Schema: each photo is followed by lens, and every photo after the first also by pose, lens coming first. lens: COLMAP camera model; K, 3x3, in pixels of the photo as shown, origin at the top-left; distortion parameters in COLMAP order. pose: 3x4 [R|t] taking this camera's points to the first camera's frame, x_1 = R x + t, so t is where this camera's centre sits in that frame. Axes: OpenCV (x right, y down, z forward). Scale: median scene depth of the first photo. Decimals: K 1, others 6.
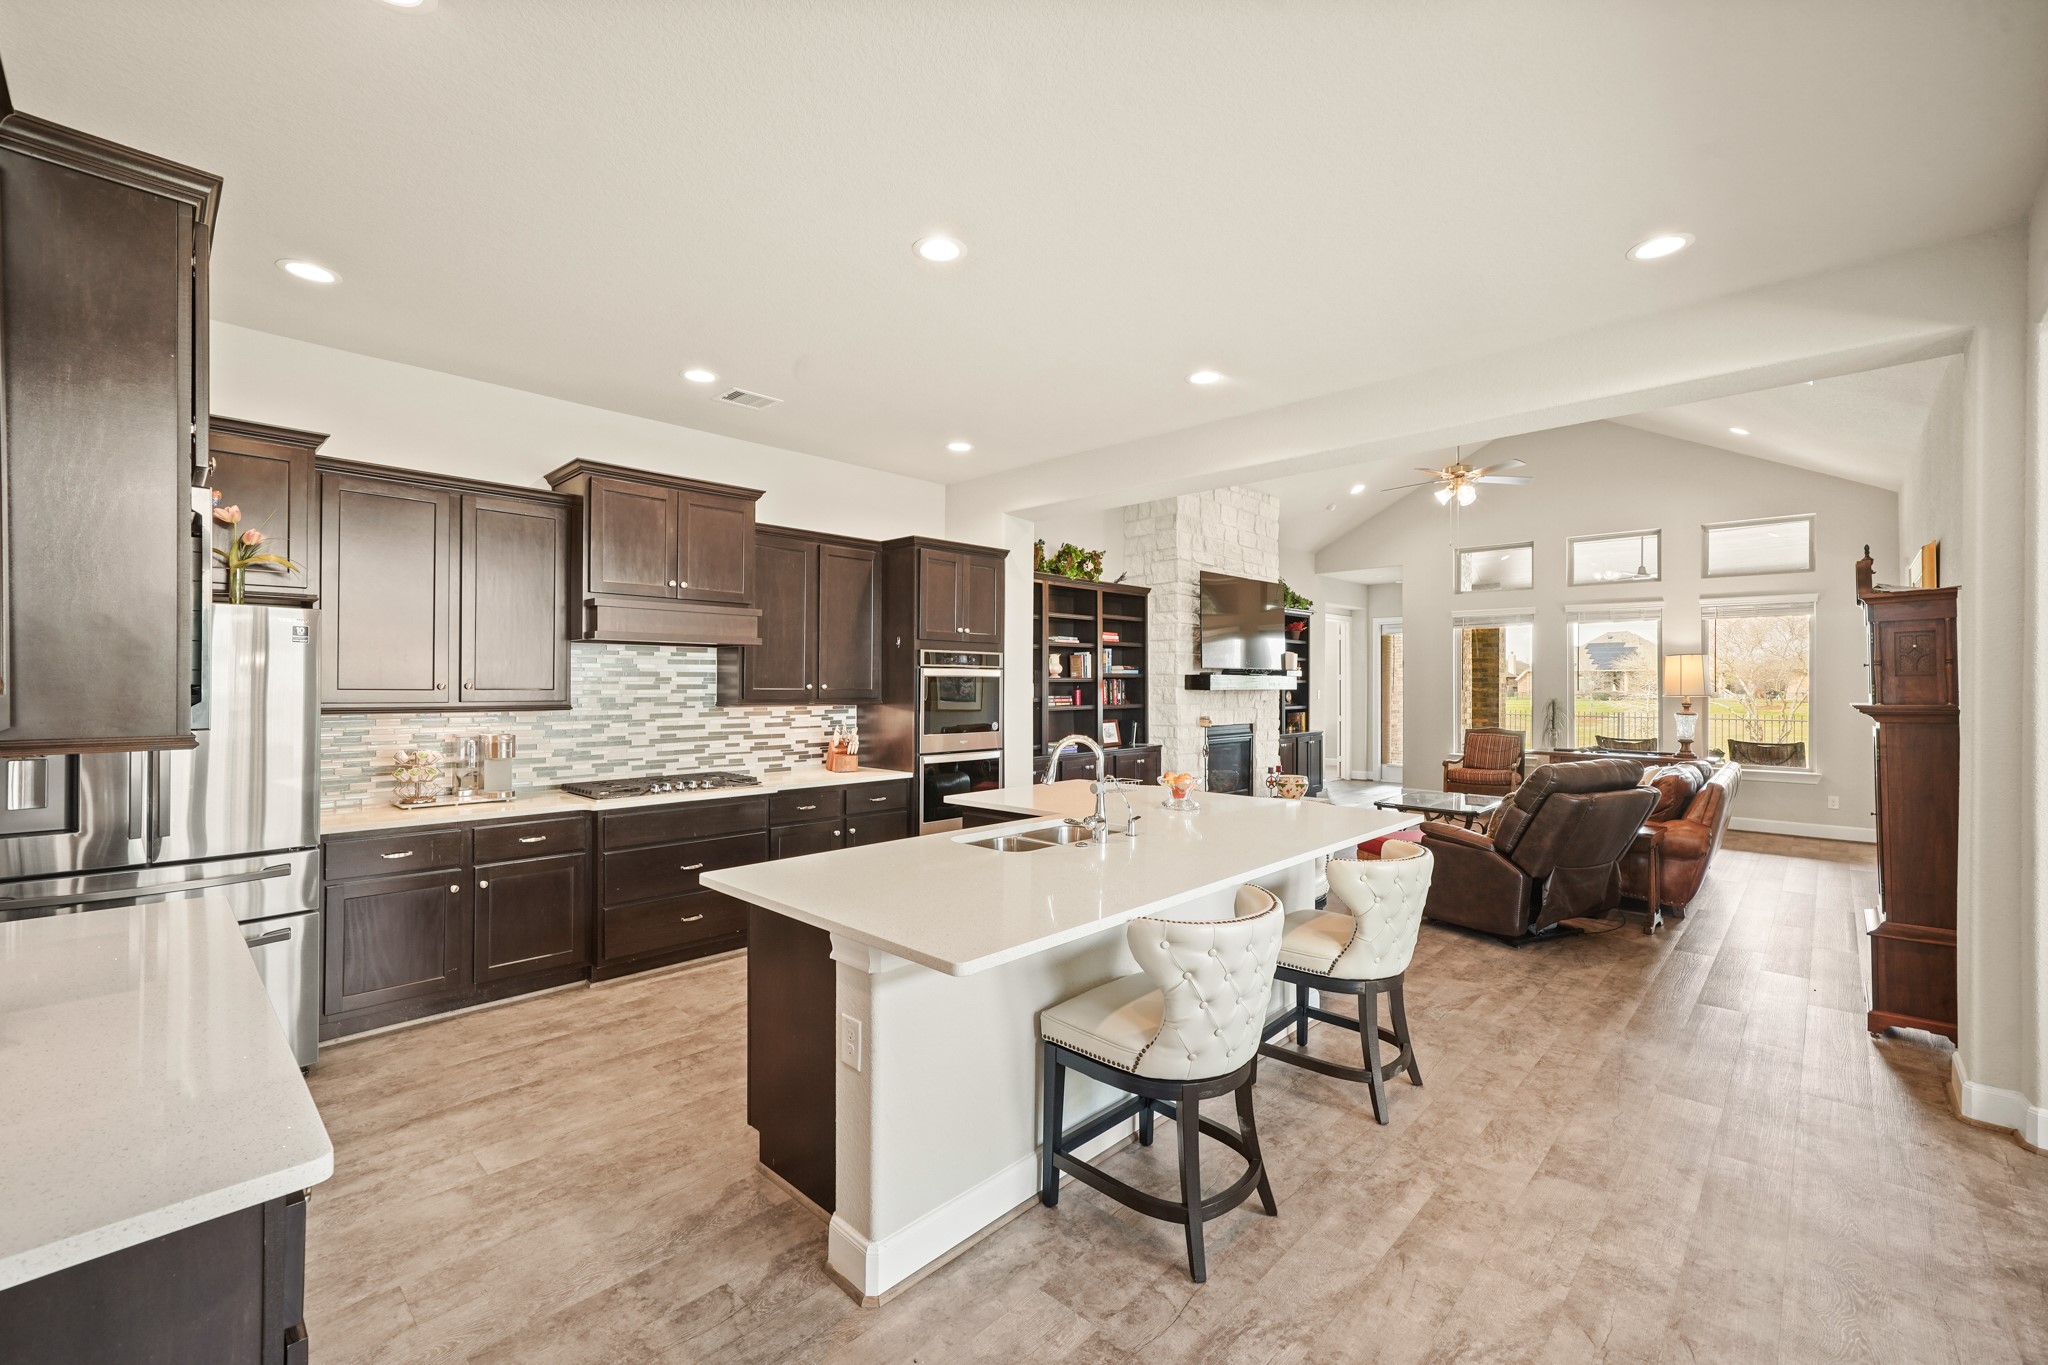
lens RADIAL K [[850.2, 0, 1021.5], [0, 850.2, 678.1], [0, 0, 1]] dist [-0.001183, 0.000724]
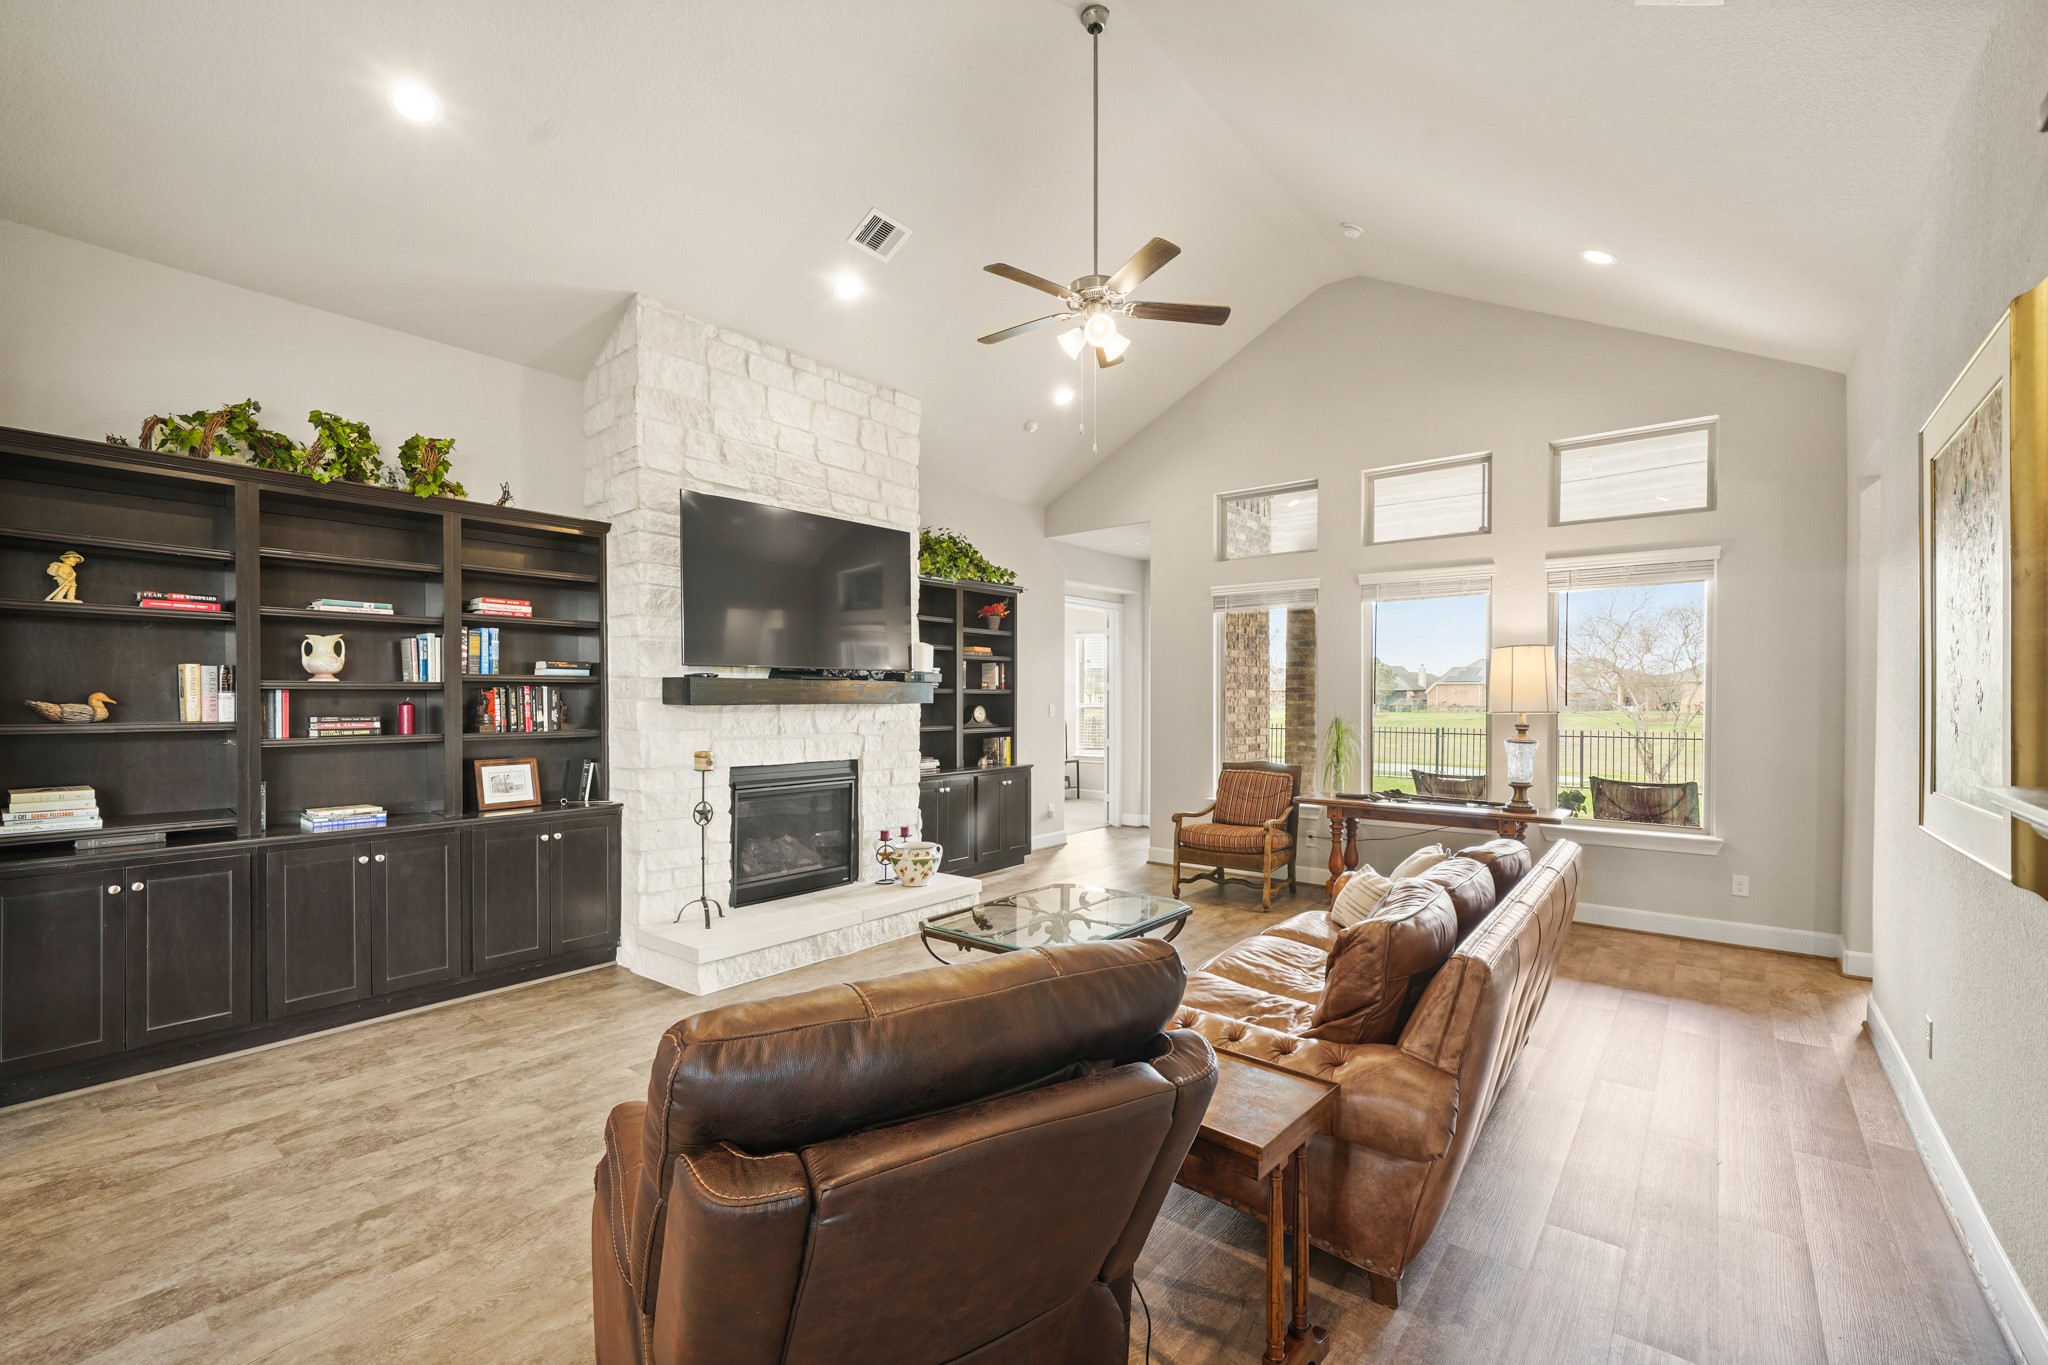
lens RADIAL K [[850.2, 0, 1033.1], [0, 850.2, 700.0], [0, 0, 1]] dist [-0.001183, 0.000724]
pose [[0.996792, -0.000962, 0.080032, 0.576089], [0.000140, 0.999947, 0.010278, 0.007628], [-0.080037, -0.010233, 0.996739, 0.624594]]
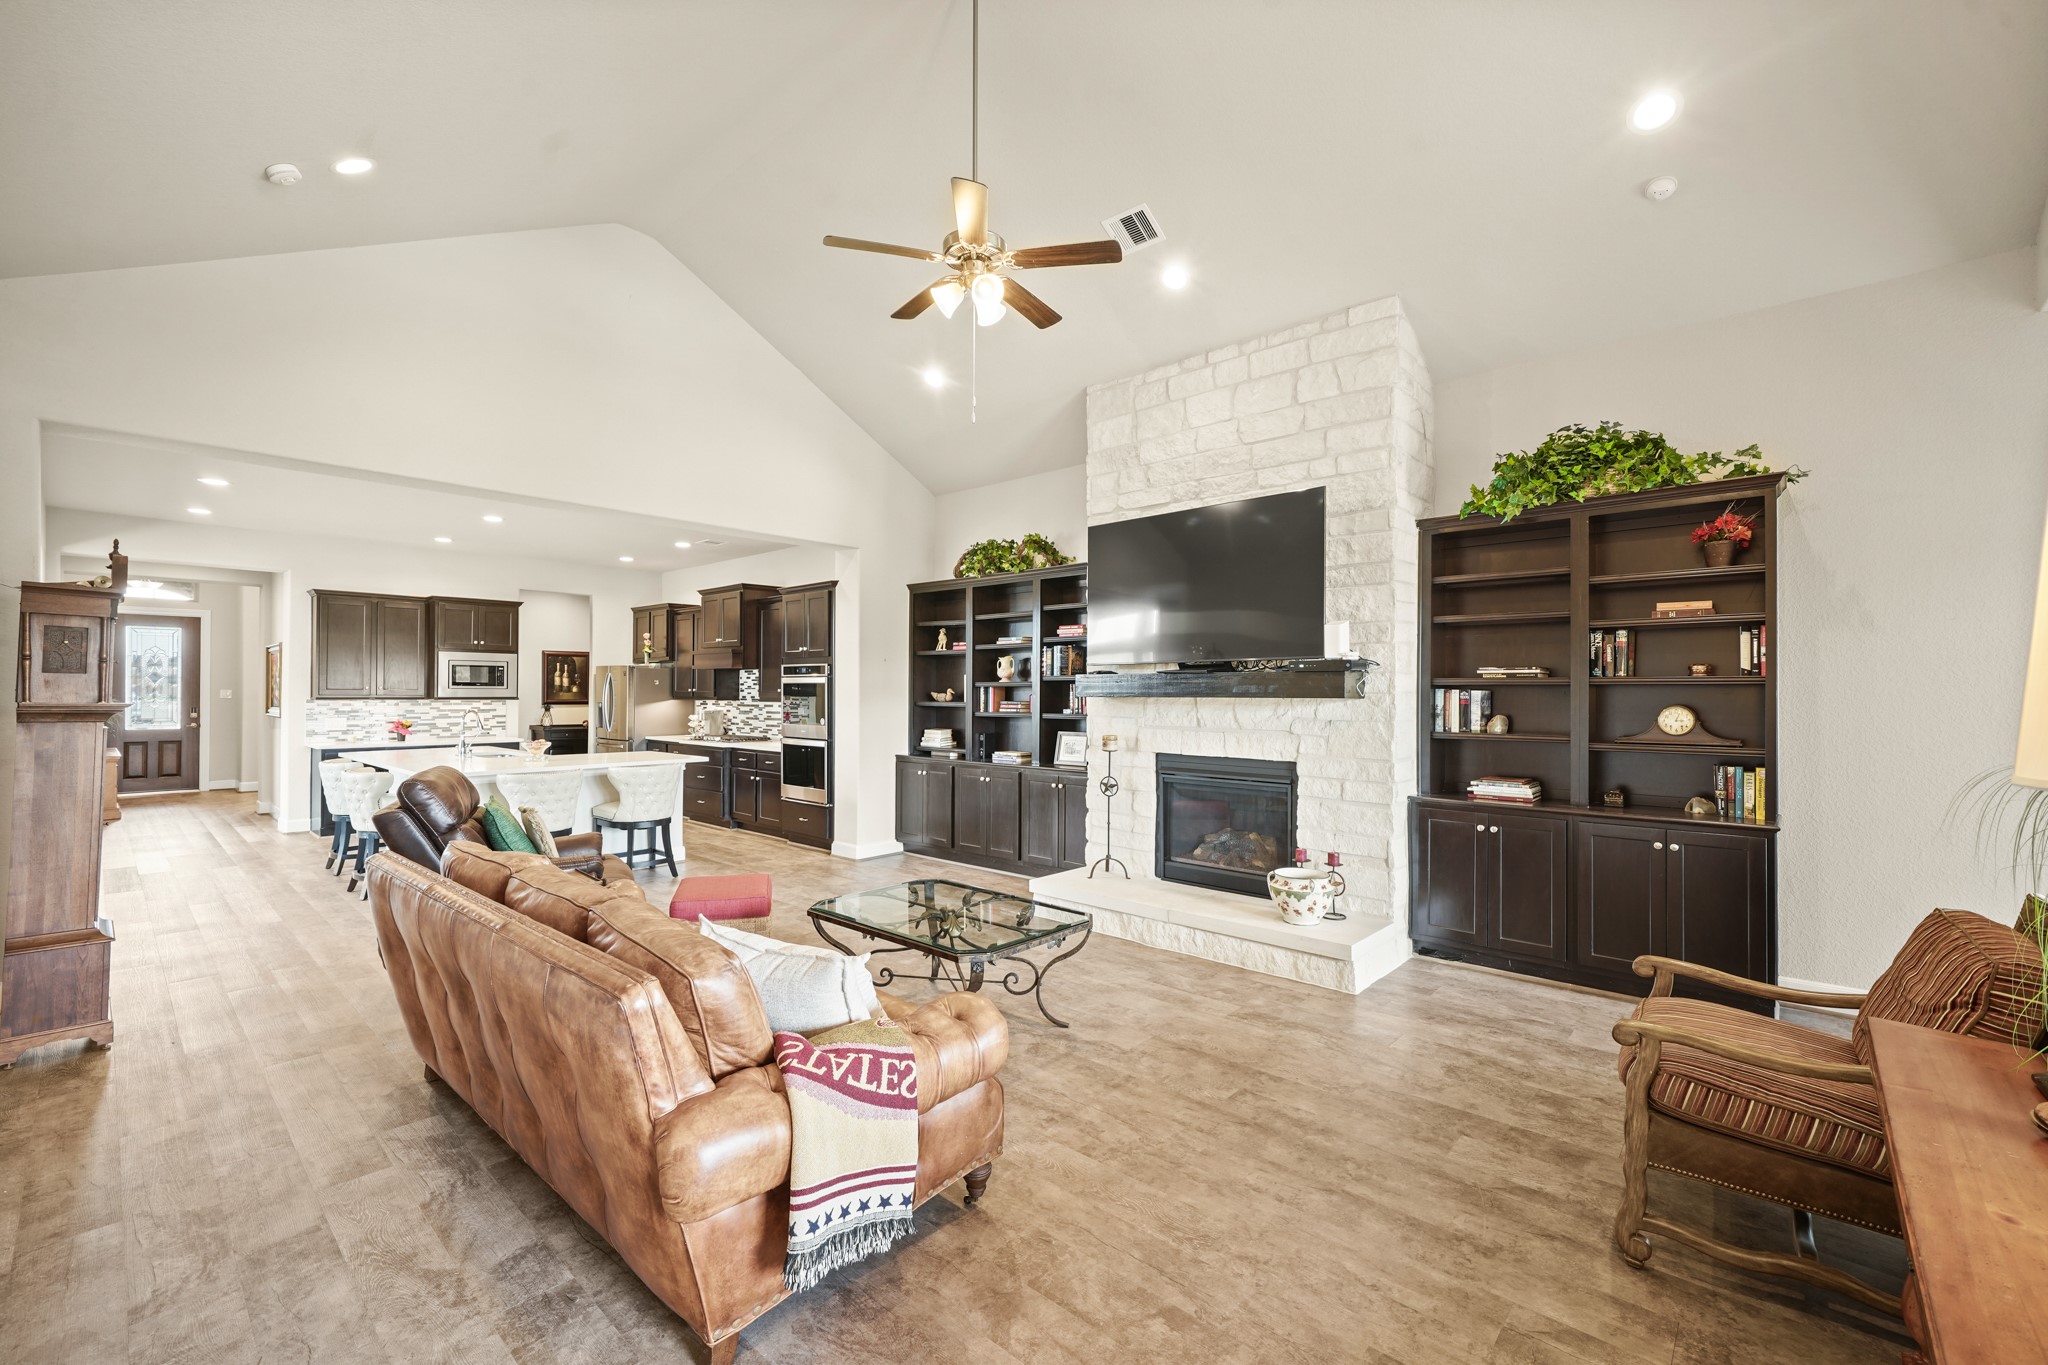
lens RADIAL K [[850.2, 0, 1012.8], [0, 850.2, 681.4], [0, 0, 1]] dist [-0.001183, 0.000724]
pose [[0.017103, -0.013831, -0.999758, 1.338073], [0.004493, 0.999895, -0.013756, 0.016144], [0.999844, -0.004257, 0.017164, 1.355105]]
